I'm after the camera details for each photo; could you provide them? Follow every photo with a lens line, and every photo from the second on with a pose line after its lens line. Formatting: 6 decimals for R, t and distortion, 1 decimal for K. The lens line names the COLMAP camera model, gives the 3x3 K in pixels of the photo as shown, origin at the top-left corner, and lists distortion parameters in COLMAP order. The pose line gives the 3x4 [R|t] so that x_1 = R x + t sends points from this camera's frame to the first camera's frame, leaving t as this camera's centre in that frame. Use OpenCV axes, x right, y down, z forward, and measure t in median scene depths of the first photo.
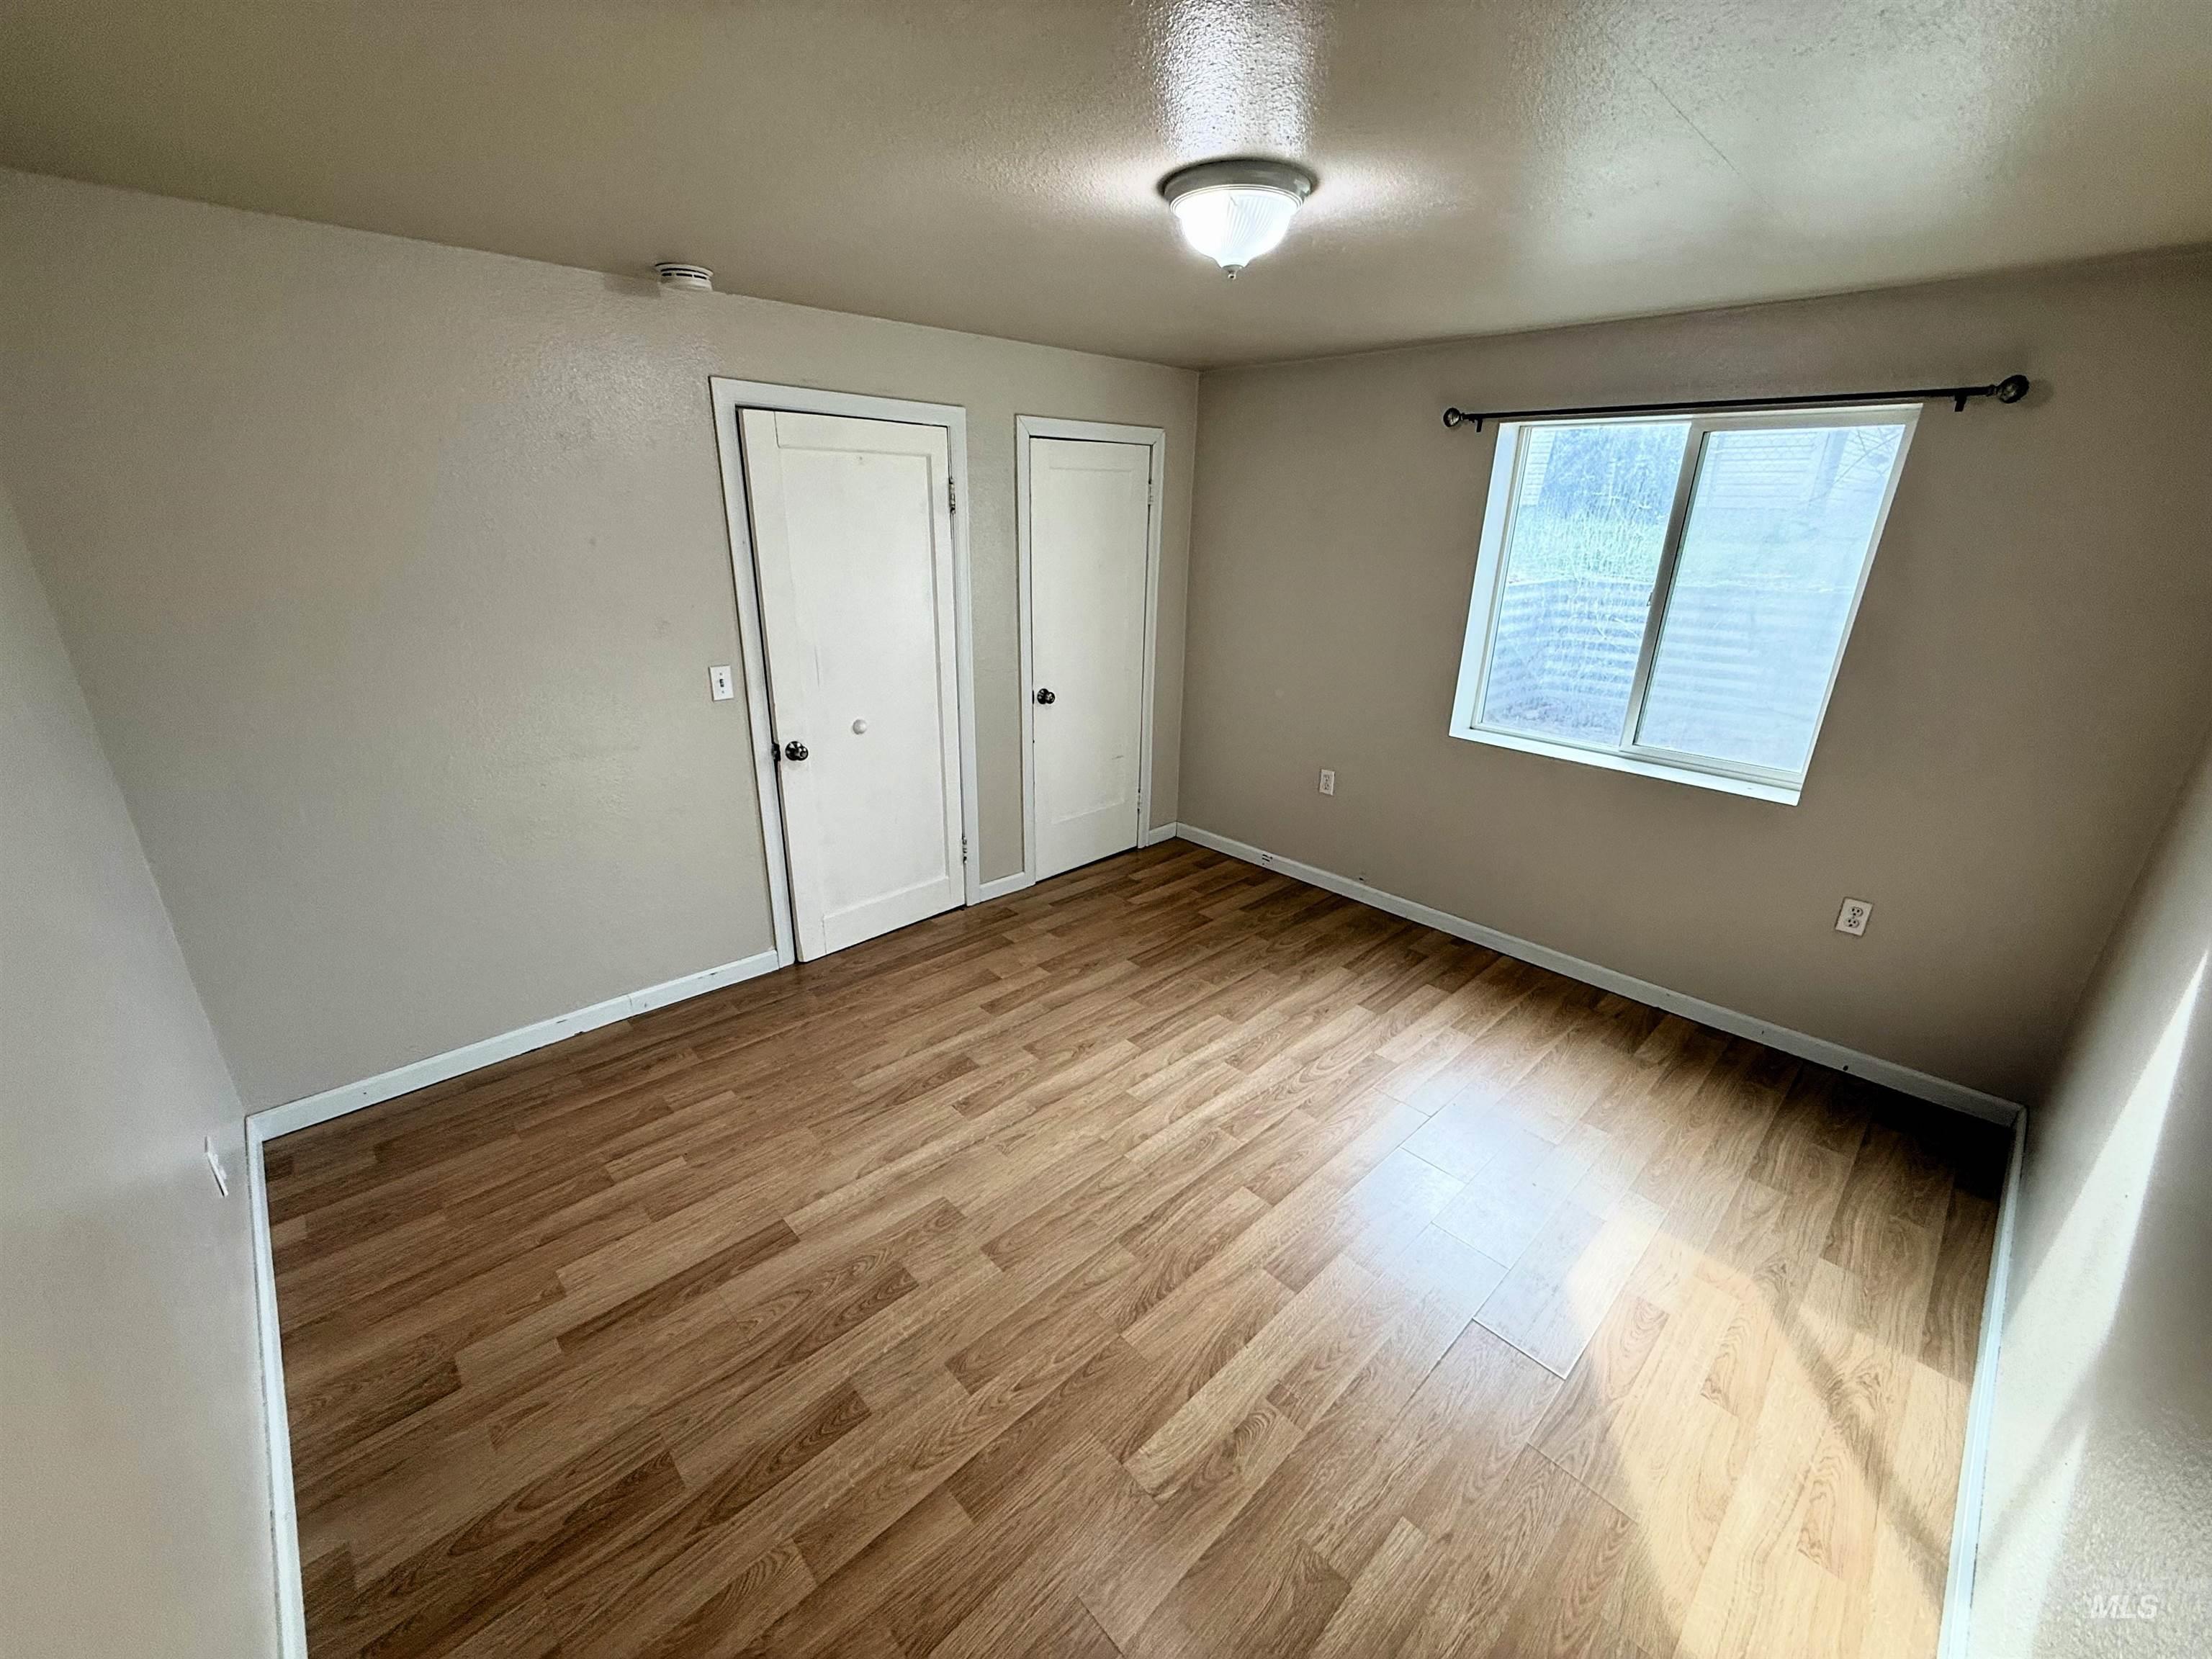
lens RADIAL K [[887.5, 0, 1117.2], [0, 887.5, 831.3], [0, 0, 1]] dist [-0.001242, 0.000380]
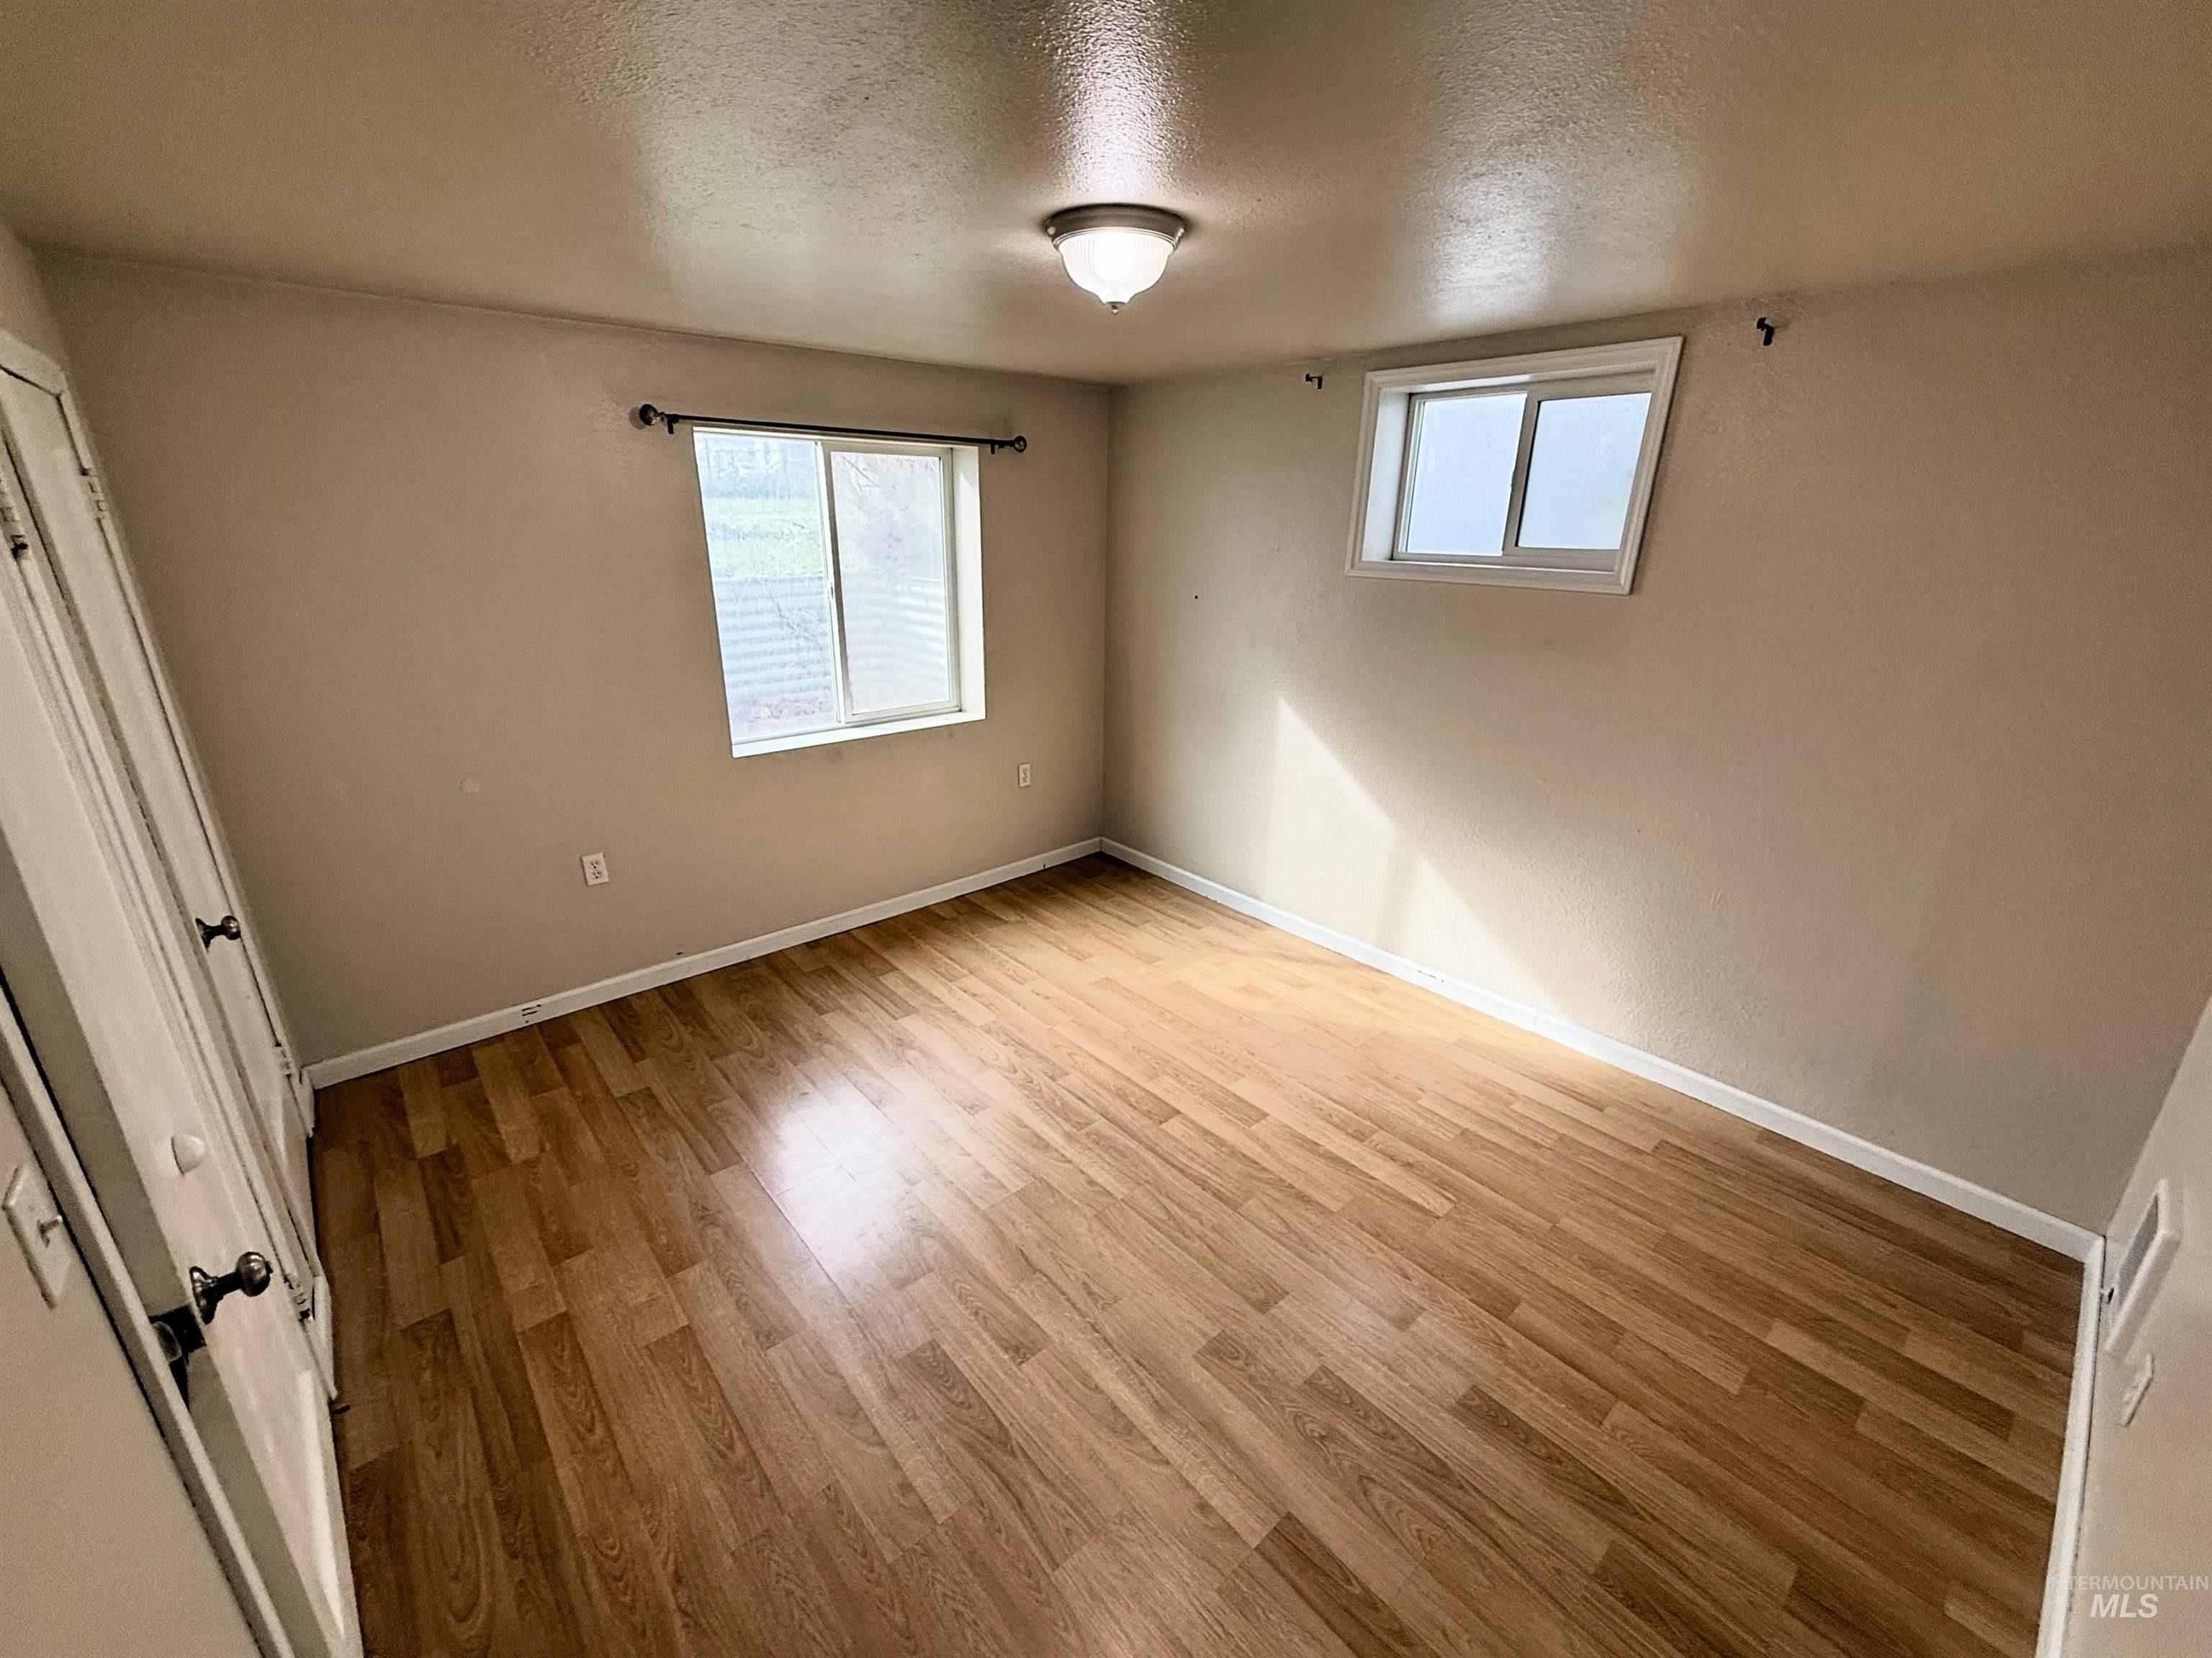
lens RADIAL K [[887.4, 0, 1101.3], [0, 887.4, 830.0], [0, 0, 1]] dist [-0.001242, 0.000380]
pose [[0.053887, -0.351193, 0.934751, -0.759791], [0.336248, 0.887823, 0.314177, -0.304575], [-0.940231, 0.297378, 0.165930, 0.743276]]
